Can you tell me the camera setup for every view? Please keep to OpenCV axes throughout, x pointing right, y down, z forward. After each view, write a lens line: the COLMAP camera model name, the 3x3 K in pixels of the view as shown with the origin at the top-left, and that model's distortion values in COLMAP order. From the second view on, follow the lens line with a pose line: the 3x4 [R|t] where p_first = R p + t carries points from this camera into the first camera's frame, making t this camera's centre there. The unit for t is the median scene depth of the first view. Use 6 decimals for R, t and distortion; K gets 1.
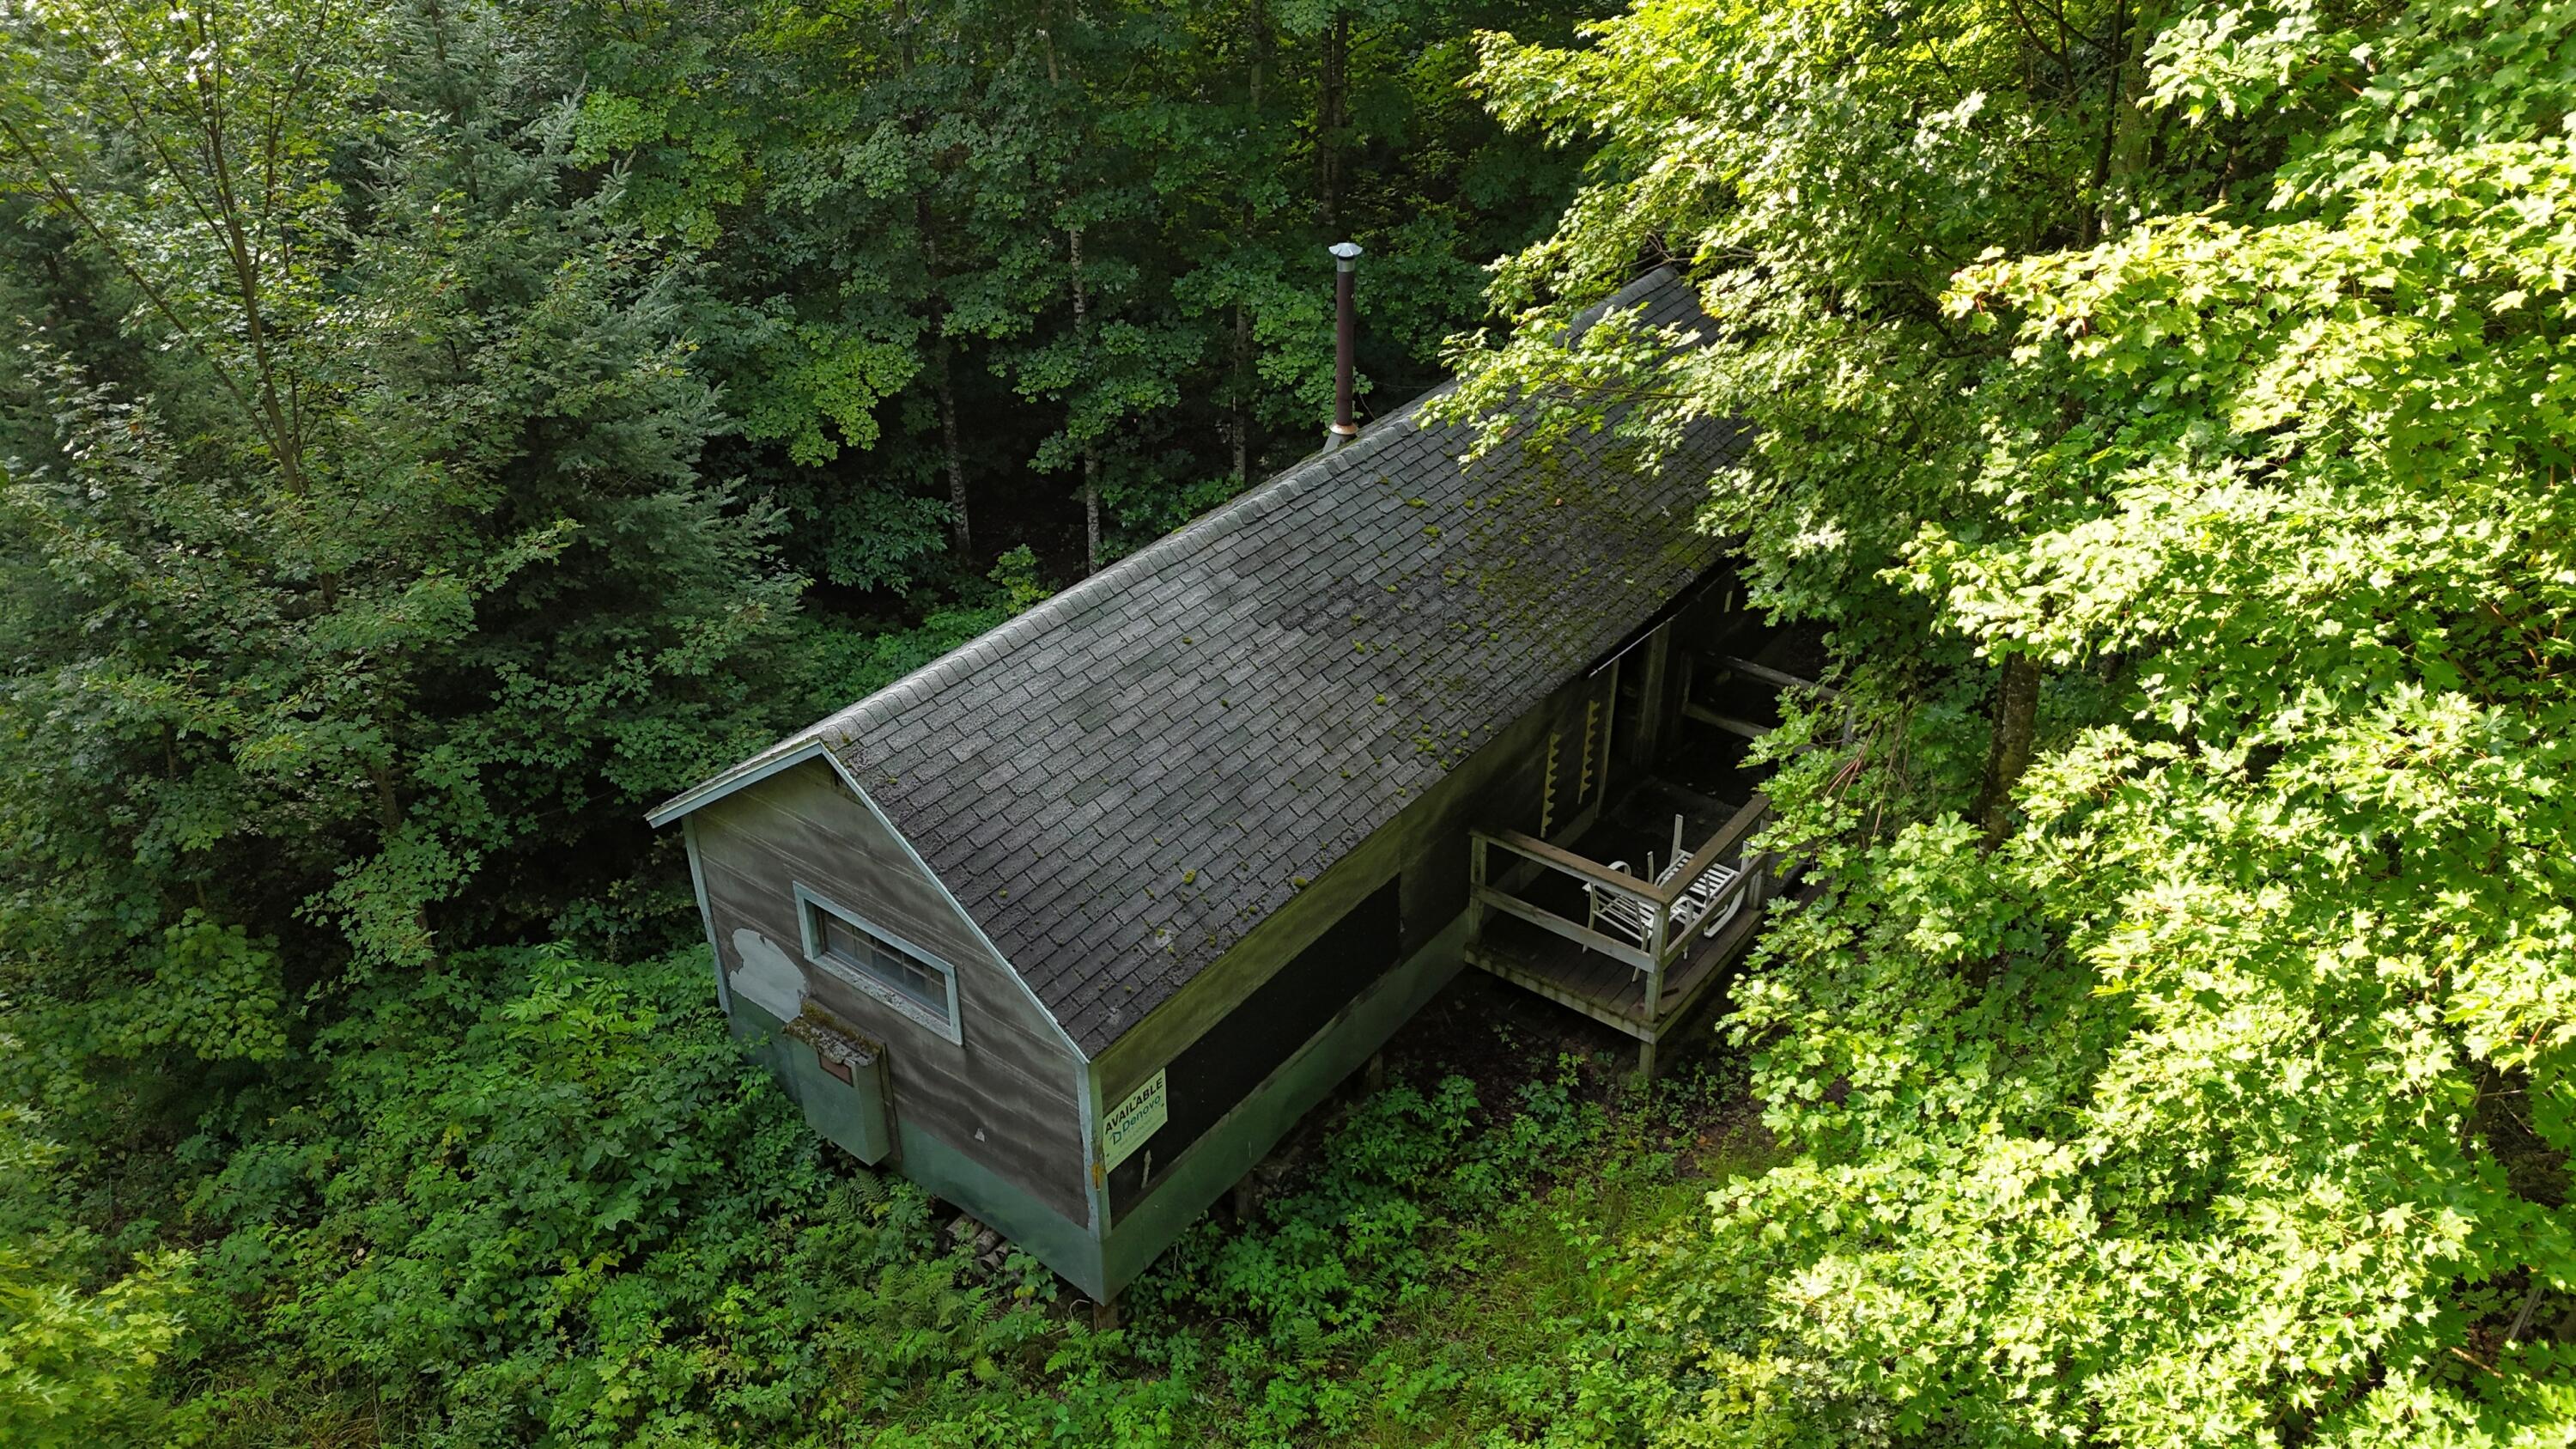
lens RADIAL K [[1886.6, 0, 1284.1], [0, 1886.6, 723.0], [0, 0, 1]] dist [0.048904, -0.041259]
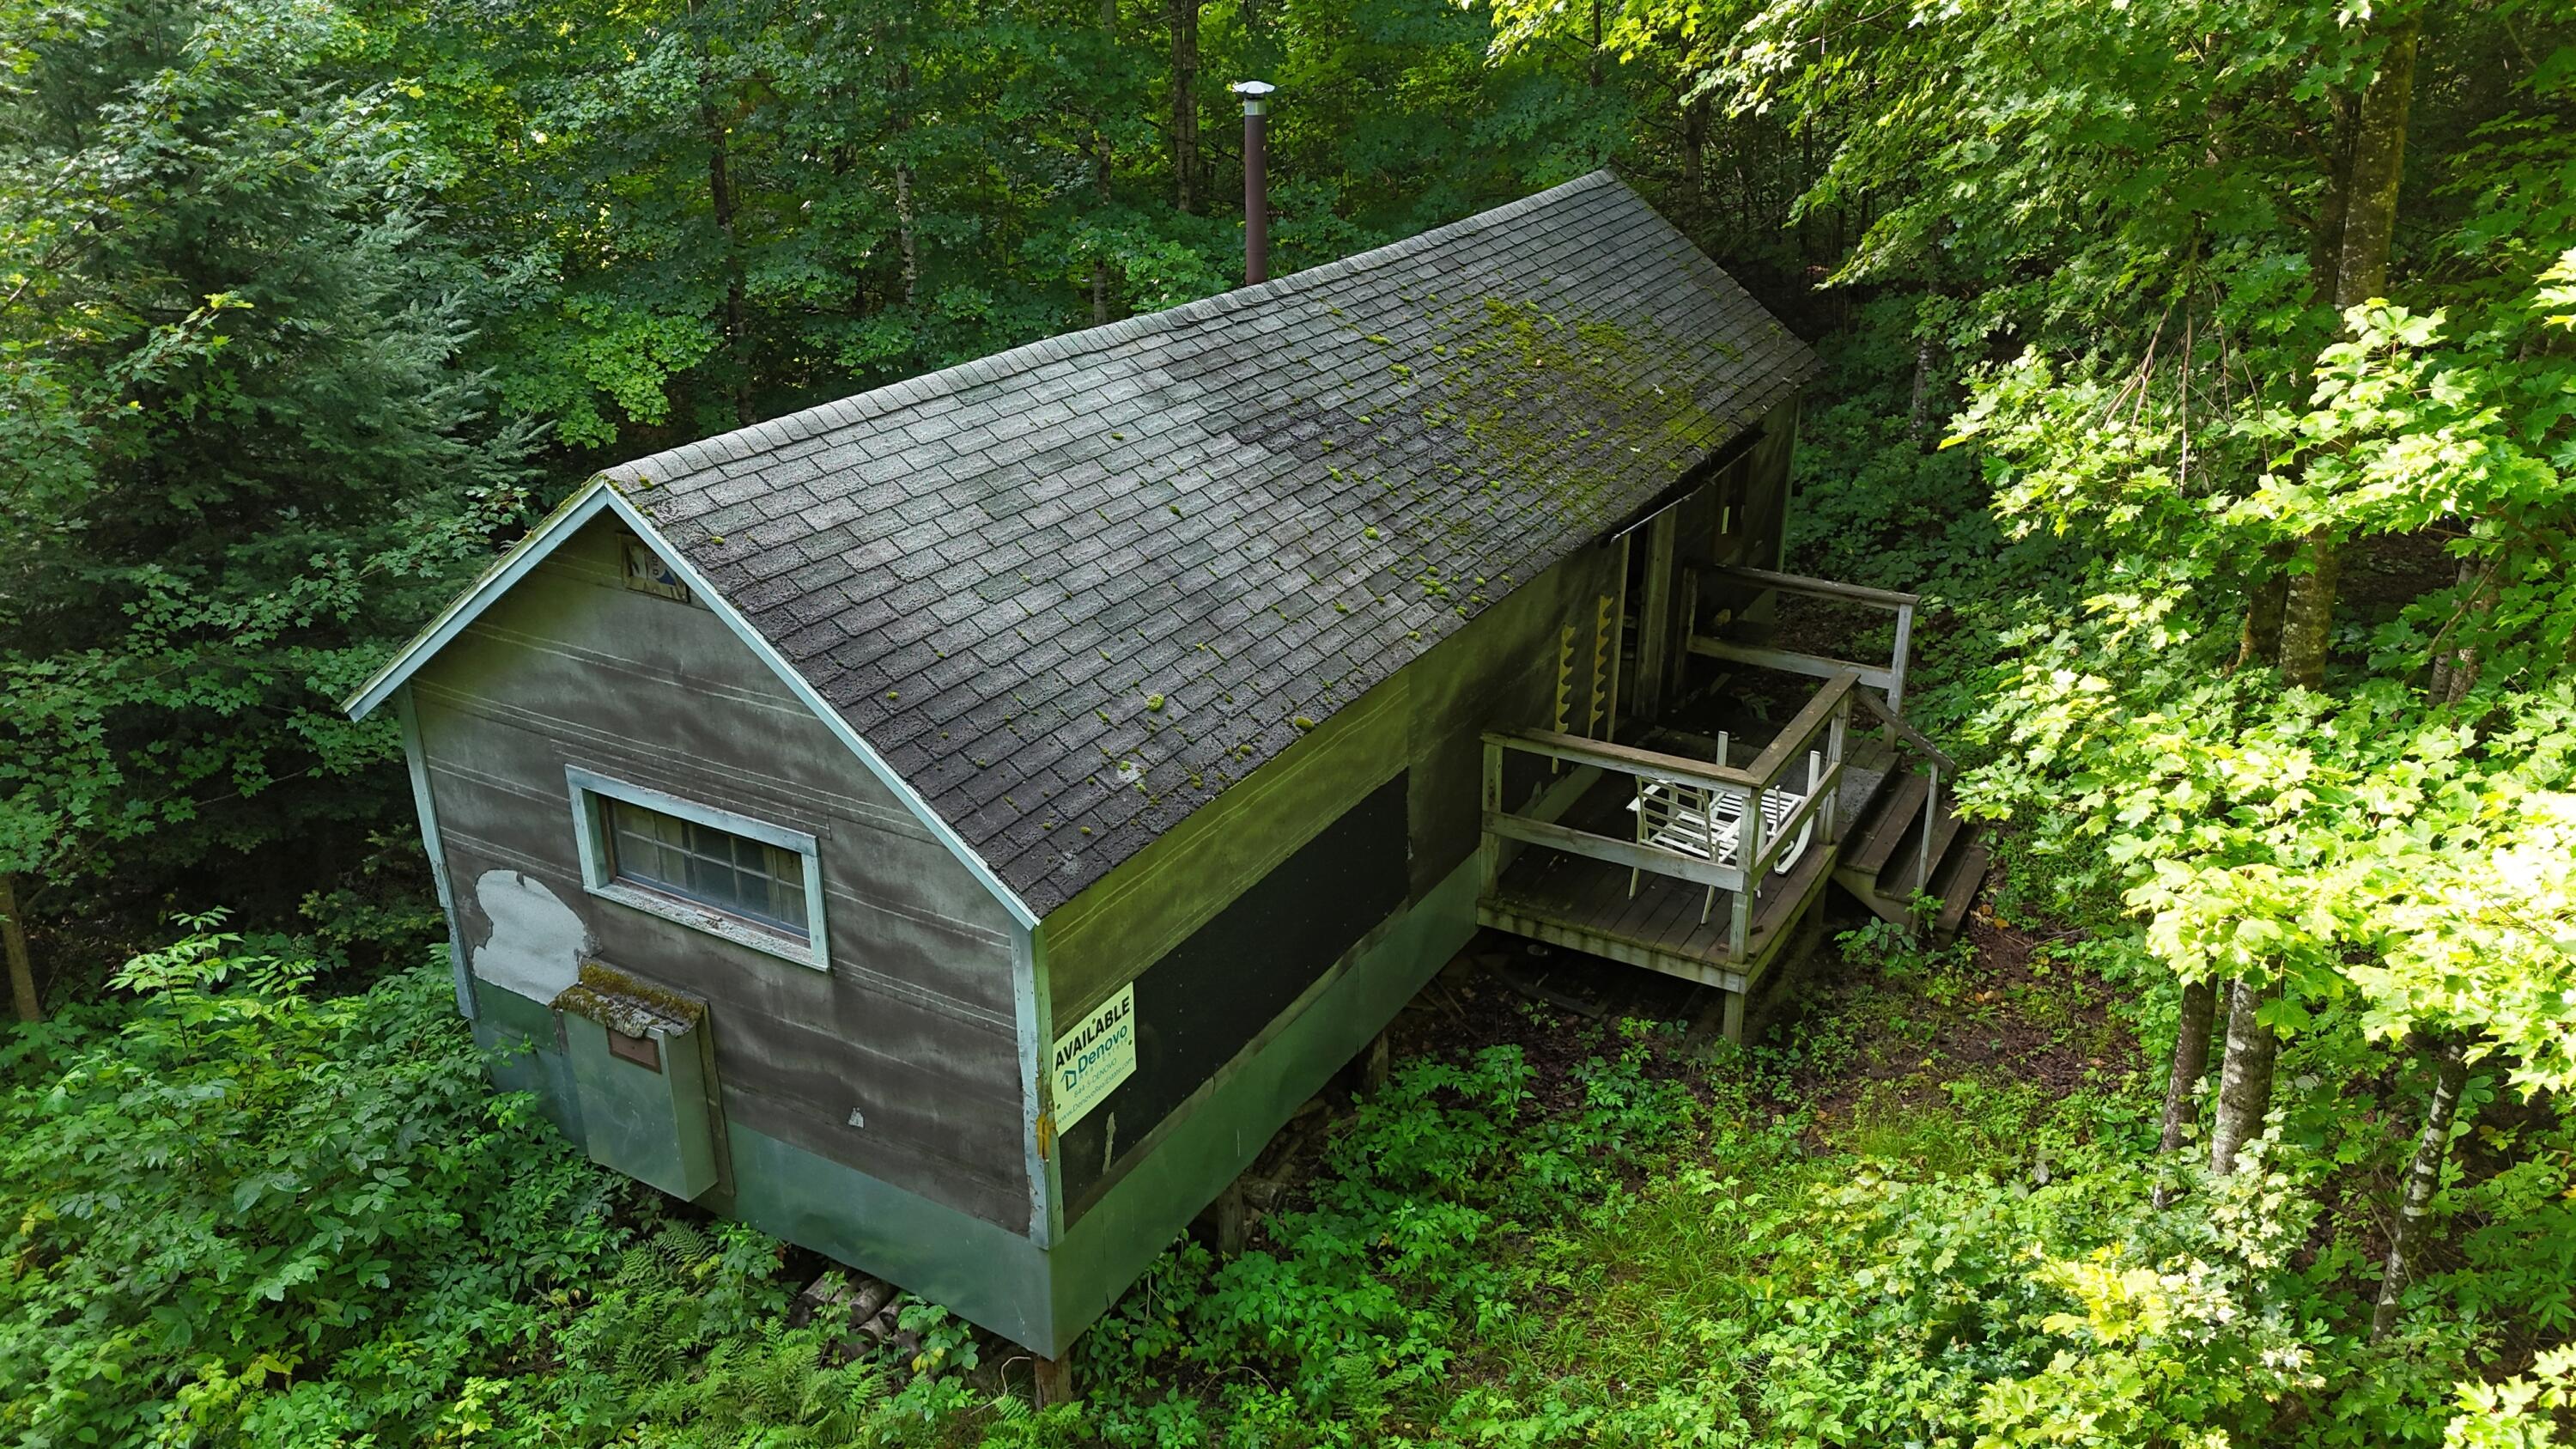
lens RADIAL K [[1886.6, 0, 1289.3], [0, 1886.6, 736.6], [0, 0, 1]] dist [0.048904, -0.041259]
pose [[0.992313, -0.047771, 0.114165, -0.074354], [0.063658, 0.988125, -0.139842, 0.178691], [-0.106129, 0.146034, 0.983570, 0.283300]]
